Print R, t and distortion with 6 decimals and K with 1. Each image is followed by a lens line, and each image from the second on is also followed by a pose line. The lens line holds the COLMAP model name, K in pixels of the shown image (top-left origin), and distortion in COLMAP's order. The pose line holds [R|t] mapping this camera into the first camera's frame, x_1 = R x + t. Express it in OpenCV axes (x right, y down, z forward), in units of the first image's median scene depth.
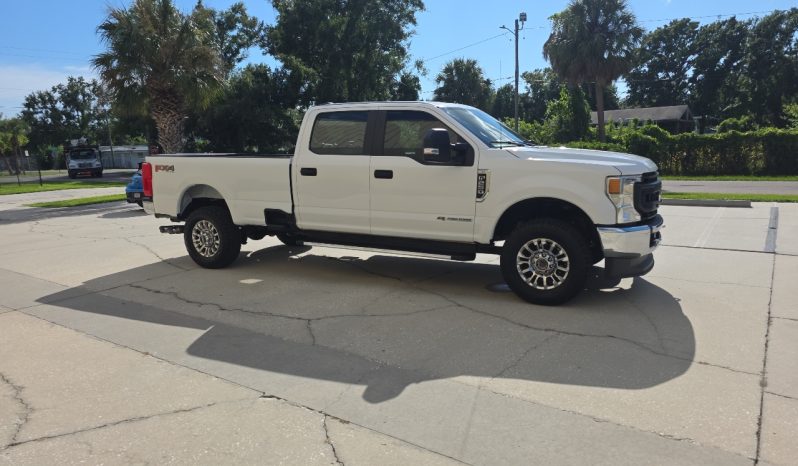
lens RADIAL K [[532.4, 0, 404.6], [0, 532.4, 247.1], [0, 0, 1]] dist [0.063587, -0.057239]
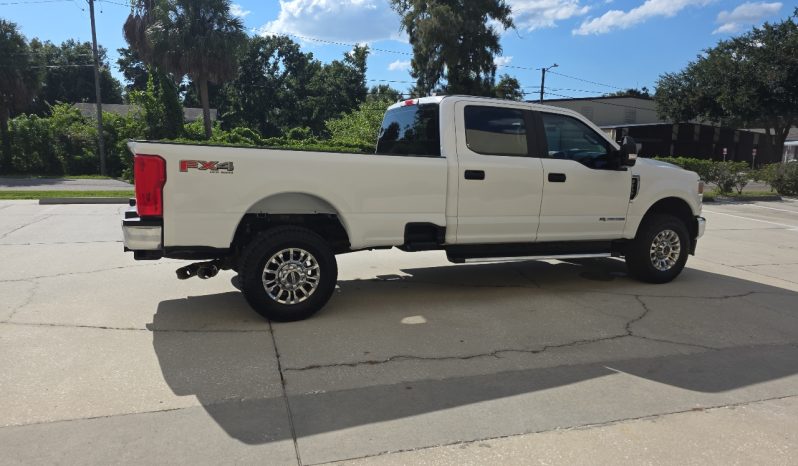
lens RADIAL K [[535.7, 0, 395.2], [0, 535.7, 254.8], [0, 0, 1]] dist [0.062163, -0.057160]
pose [[0.622491, -0.108404, 0.775083, -0.804178], [0.098043, 0.993360, 0.060191, -0.068854], [-0.776462, 0.038524, 0.628986, 0.497540]]
